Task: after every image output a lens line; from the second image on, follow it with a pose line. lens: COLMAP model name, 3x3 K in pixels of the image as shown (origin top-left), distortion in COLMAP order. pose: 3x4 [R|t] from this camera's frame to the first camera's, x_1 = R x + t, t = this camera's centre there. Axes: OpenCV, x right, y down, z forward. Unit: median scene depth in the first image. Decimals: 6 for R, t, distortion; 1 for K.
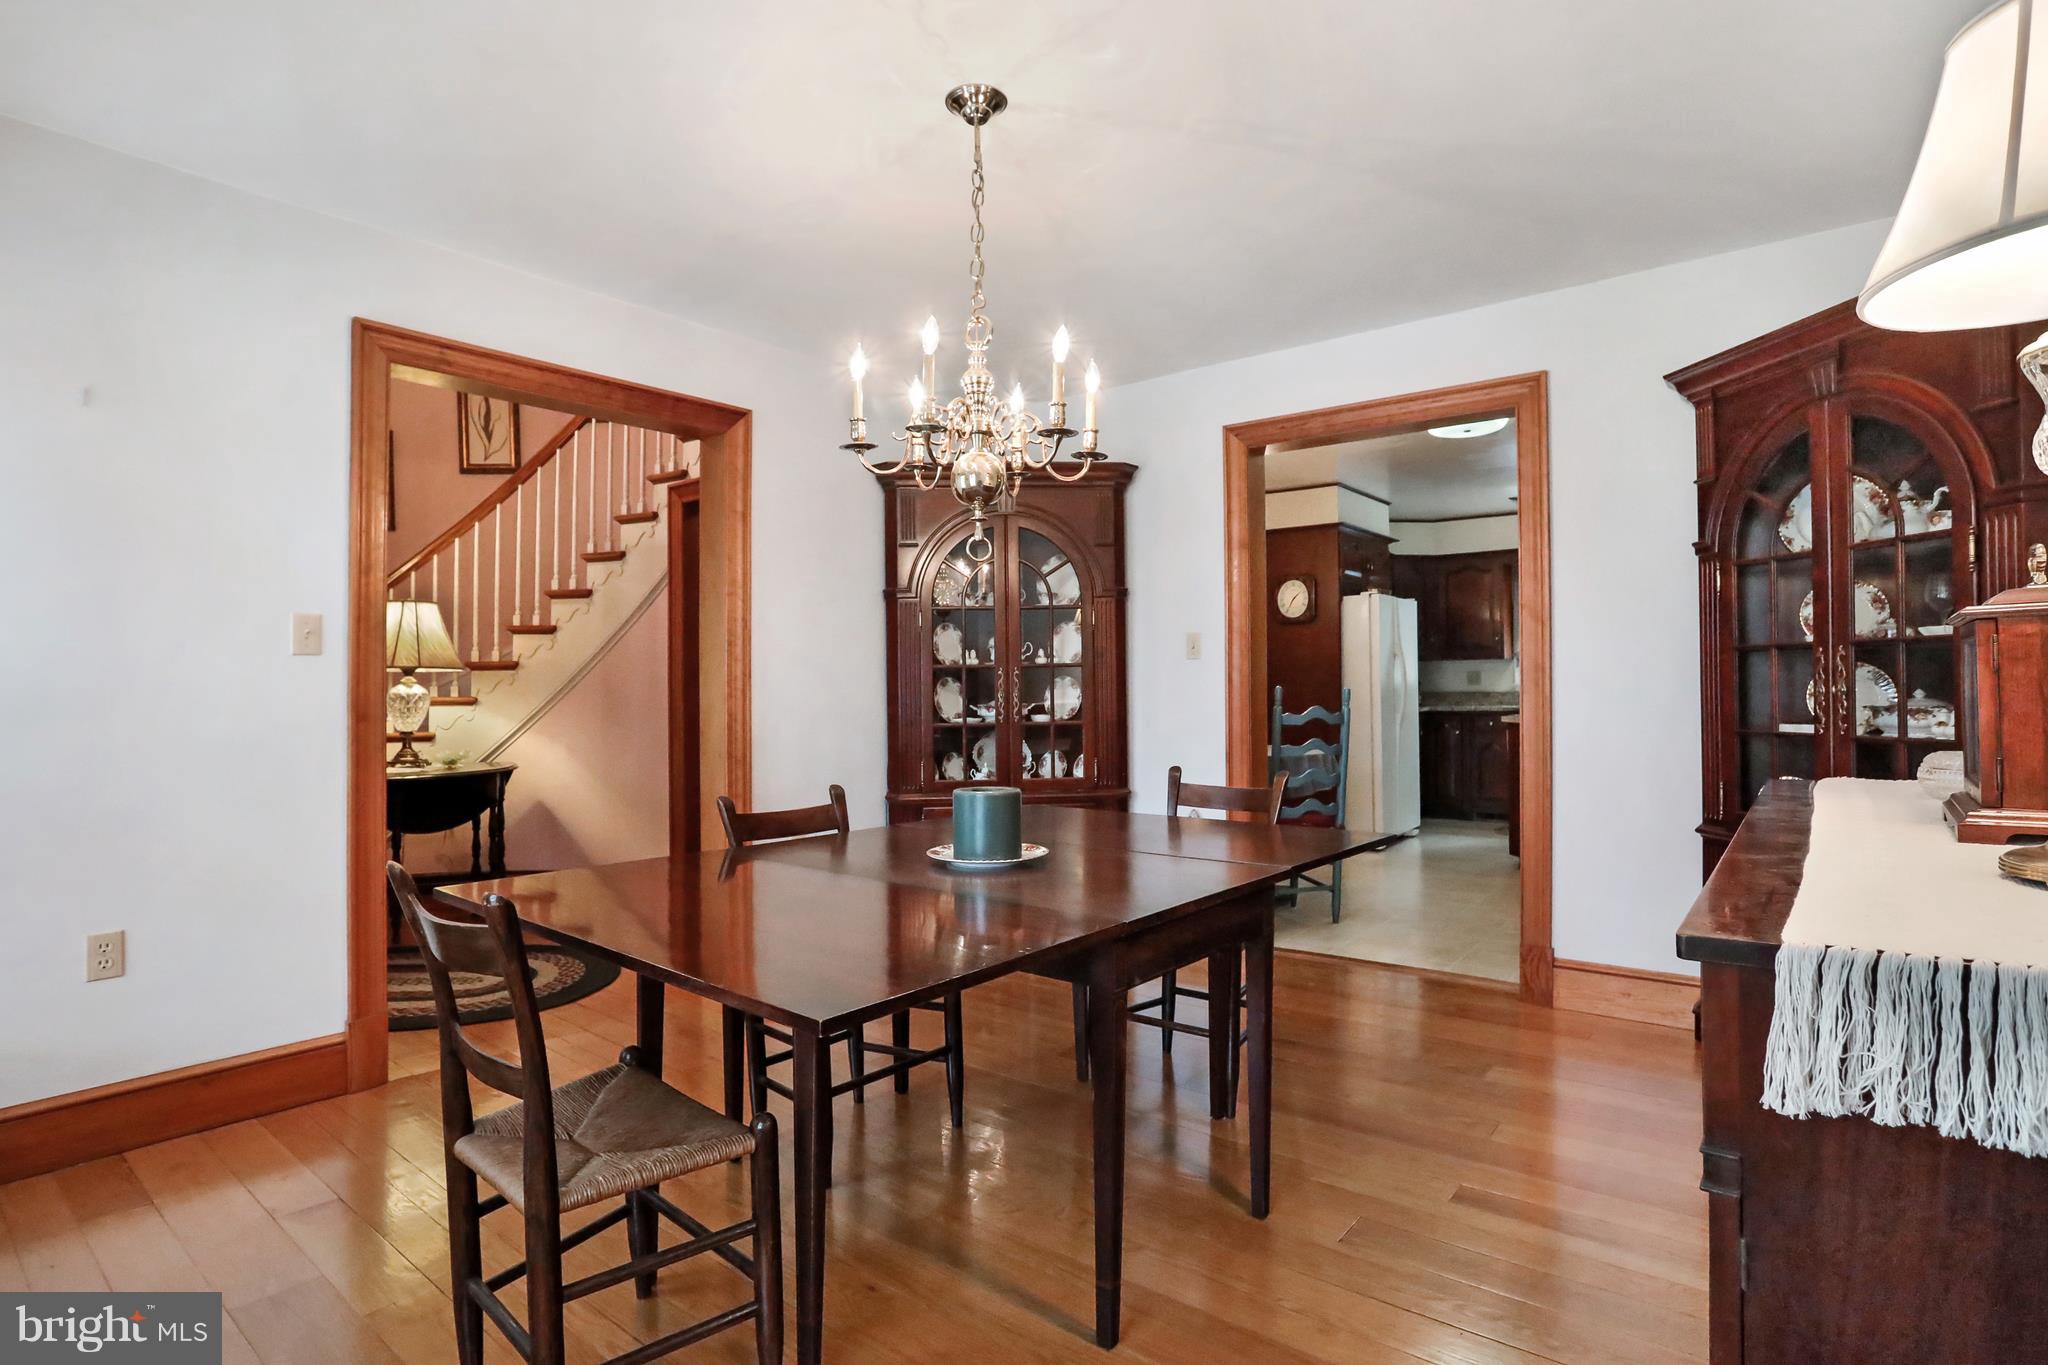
lens RADIAL K [[1039.1, 0, 1025.2], [0, 1039.1, 678.3], [0, 0, 1]] dist [-0.051001, -0.000405]
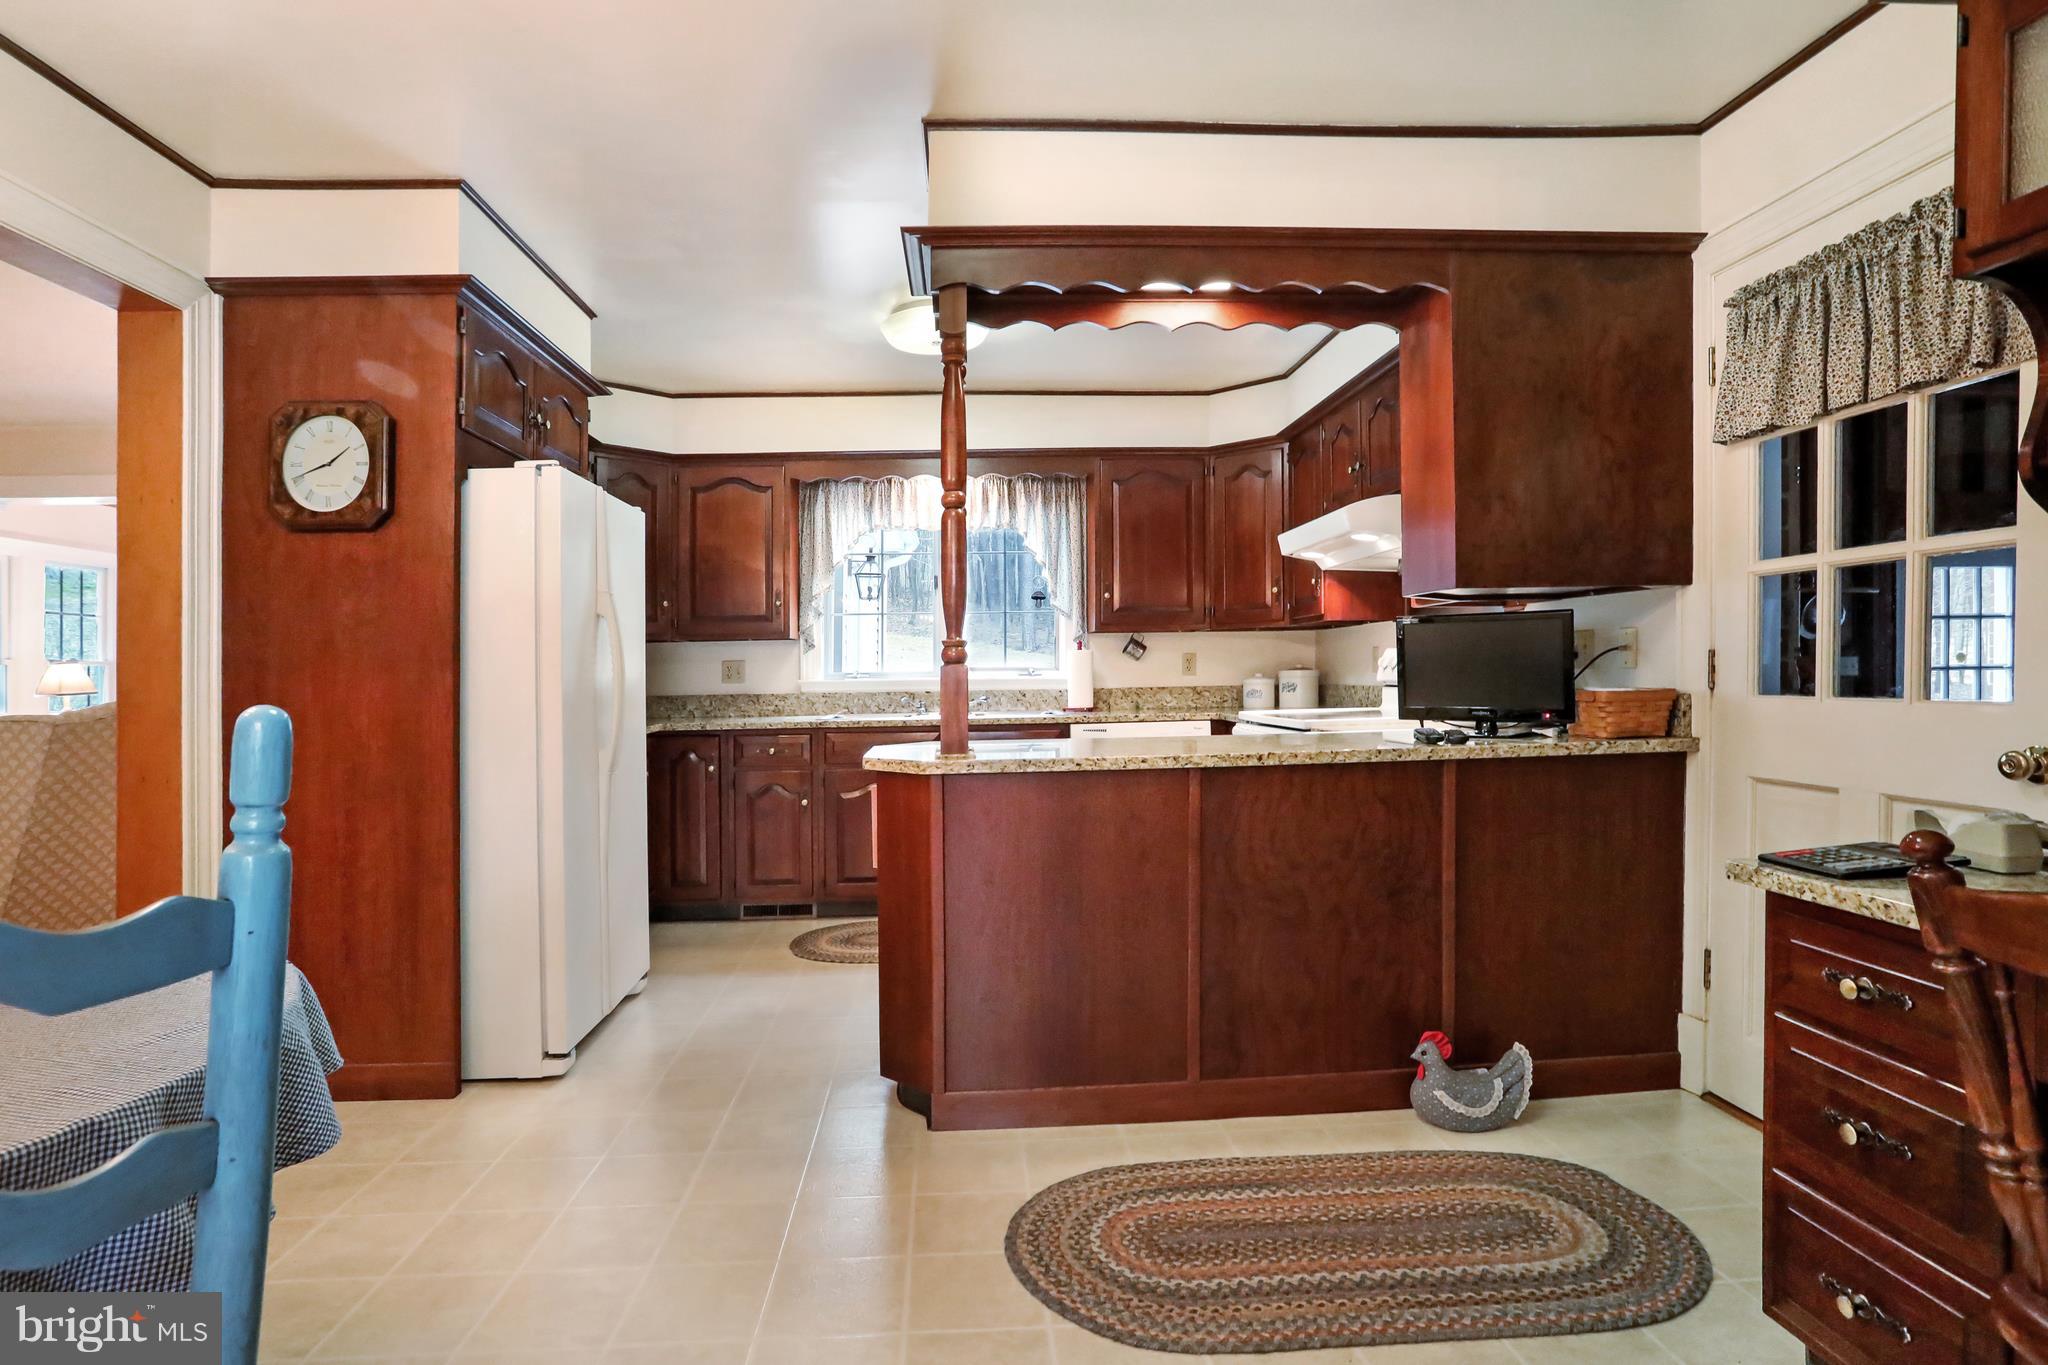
lens RADIAL K [[1039.1, 0, 1021.1], [0, 1039.1, 676.9], [0, 0, 1]] dist [-0.051001, -0.000405]
pose [[0.745414, -0.005813, 0.666576, 0.162804], [-0.001592, 0.999944, 0.010500, -0.004176], [-0.666600, -0.008888, 0.745363, 0.453091]]
